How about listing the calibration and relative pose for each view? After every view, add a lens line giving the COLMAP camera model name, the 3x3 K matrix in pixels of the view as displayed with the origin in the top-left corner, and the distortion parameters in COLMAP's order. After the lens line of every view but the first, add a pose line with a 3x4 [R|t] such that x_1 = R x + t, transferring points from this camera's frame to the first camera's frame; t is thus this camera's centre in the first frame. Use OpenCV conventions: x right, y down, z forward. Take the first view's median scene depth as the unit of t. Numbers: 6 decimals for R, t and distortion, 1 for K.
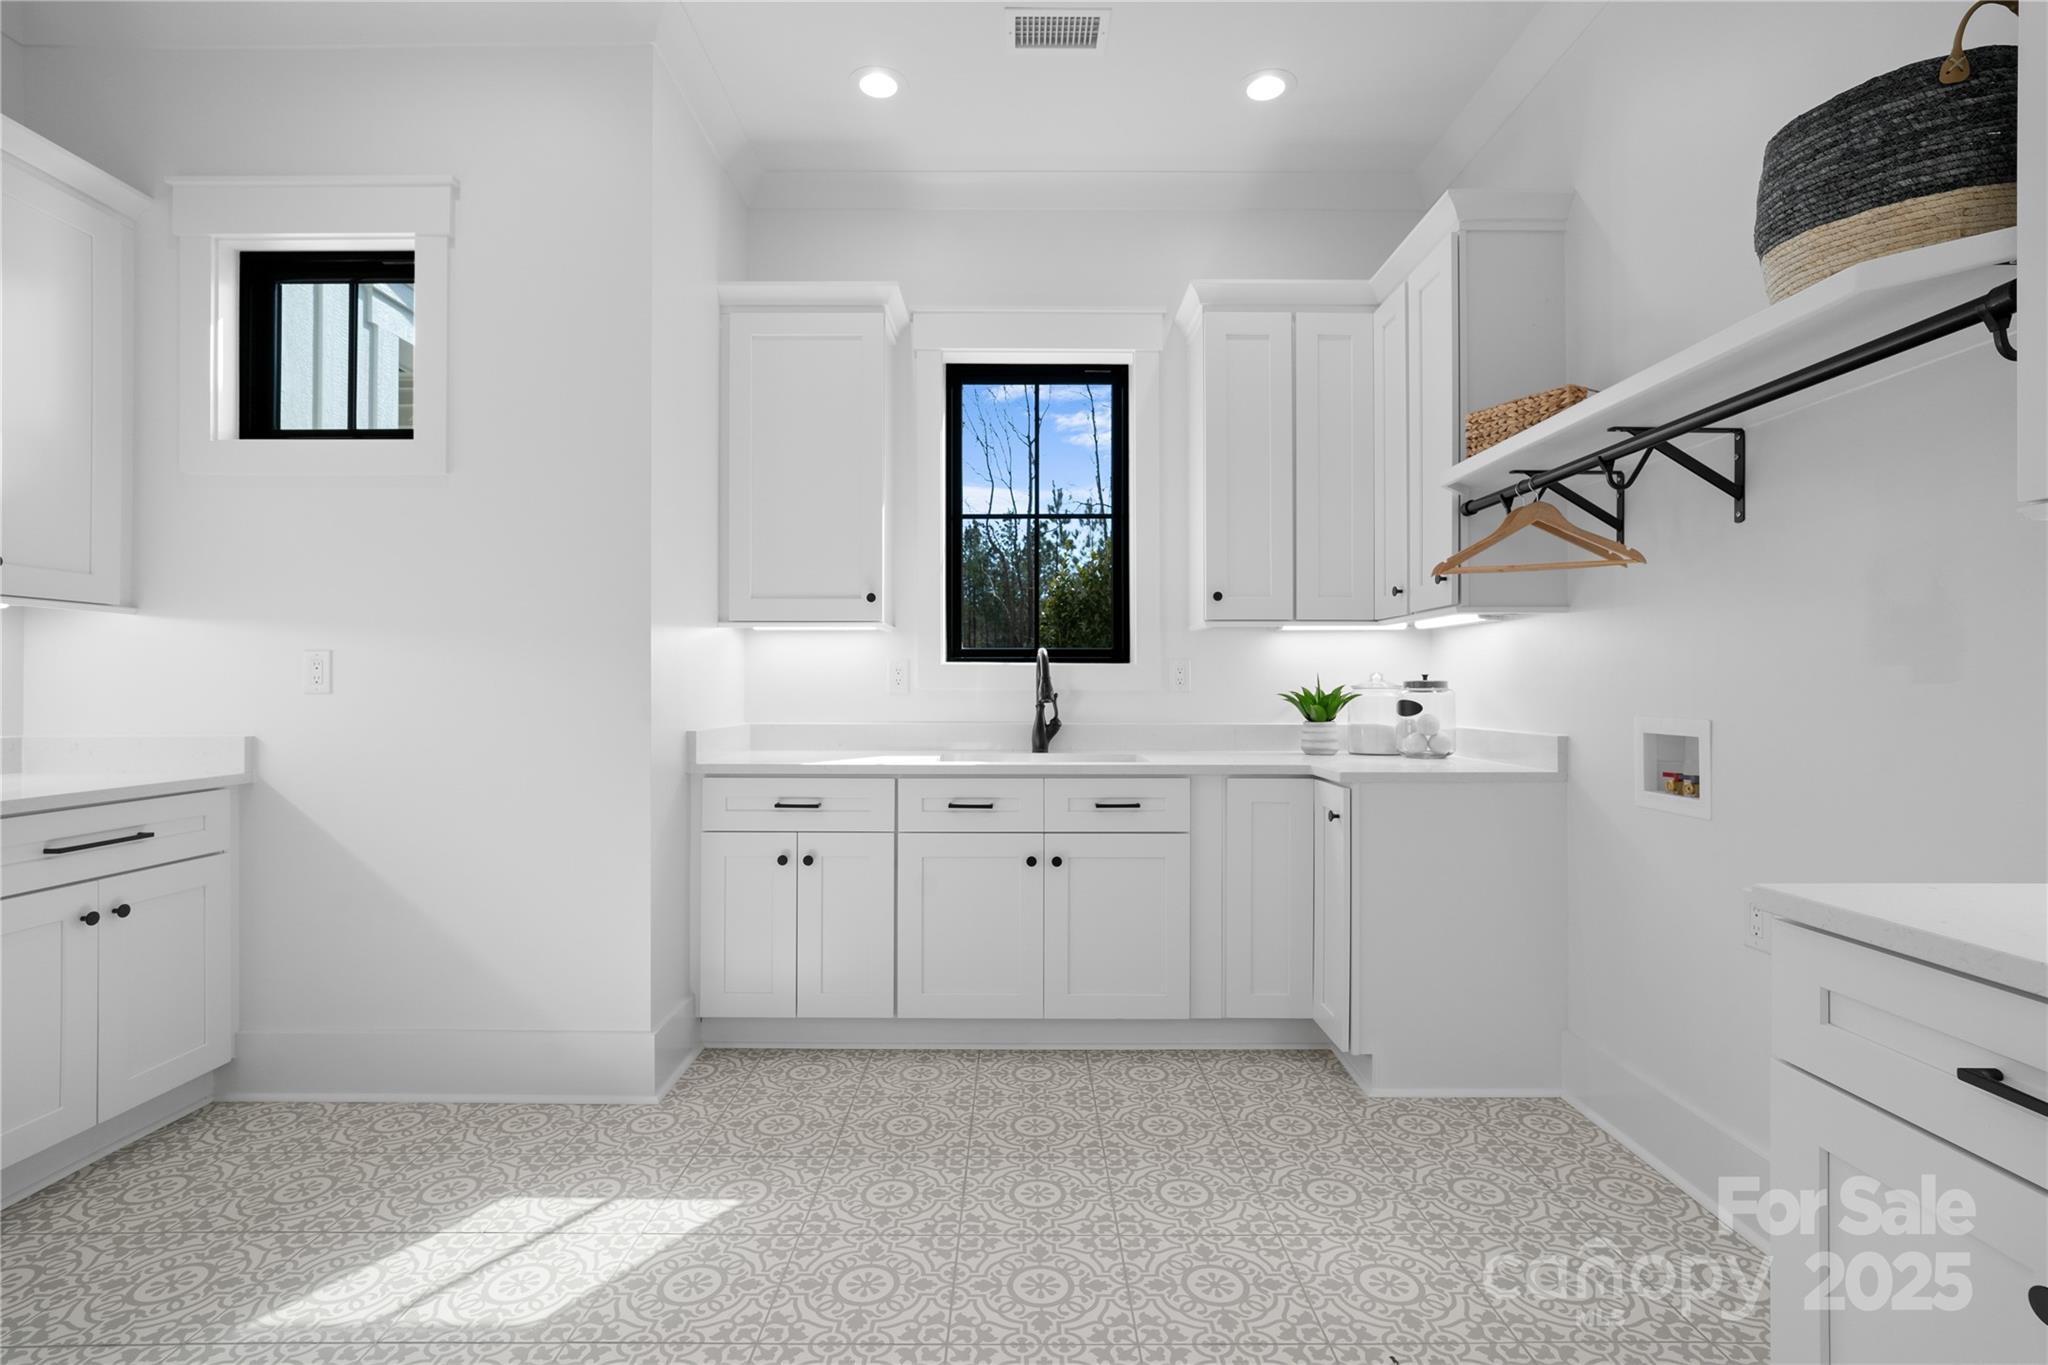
lens RADIAL K [[952.6, 0, 1021.5], [0, 952.6, 677.4], [0, 0, 1]] dist [-0.001273, -0.000104]
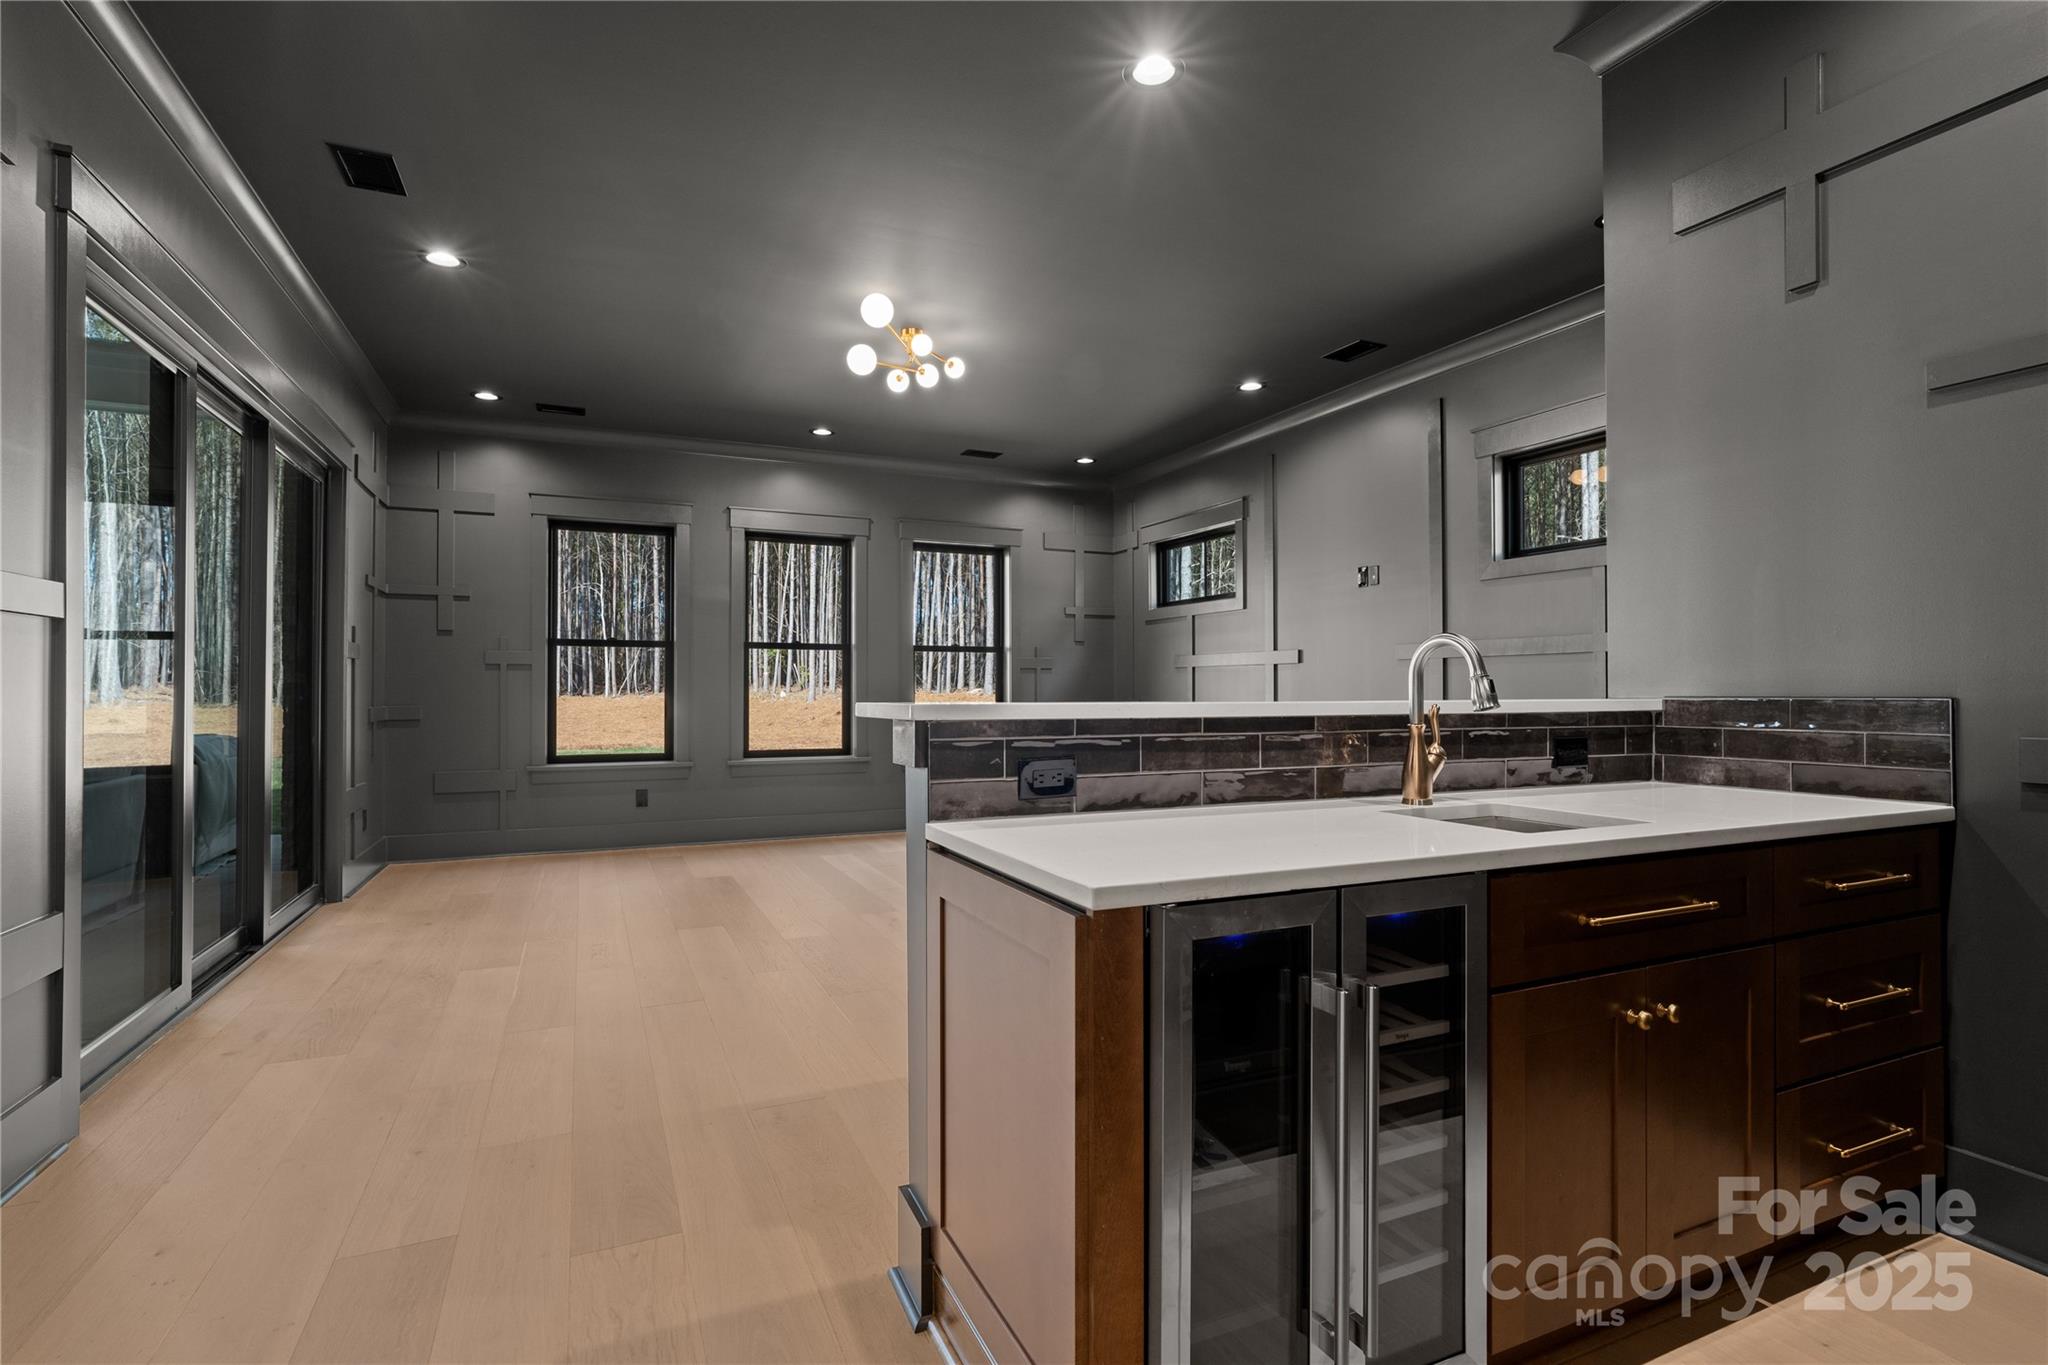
lens RADIAL K [[952.6, 0, 1021.0], [0, 952.6, 689.1], [0, 0, 1]] dist [-0.001273, -0.000104]
pose [[0.416565, -0.009582, -0.909055, 0.325988], [0.001883, 0.999951, -0.009678, -0.013938], [0.909104, 0.002320, 0.416563, -0.448324]]
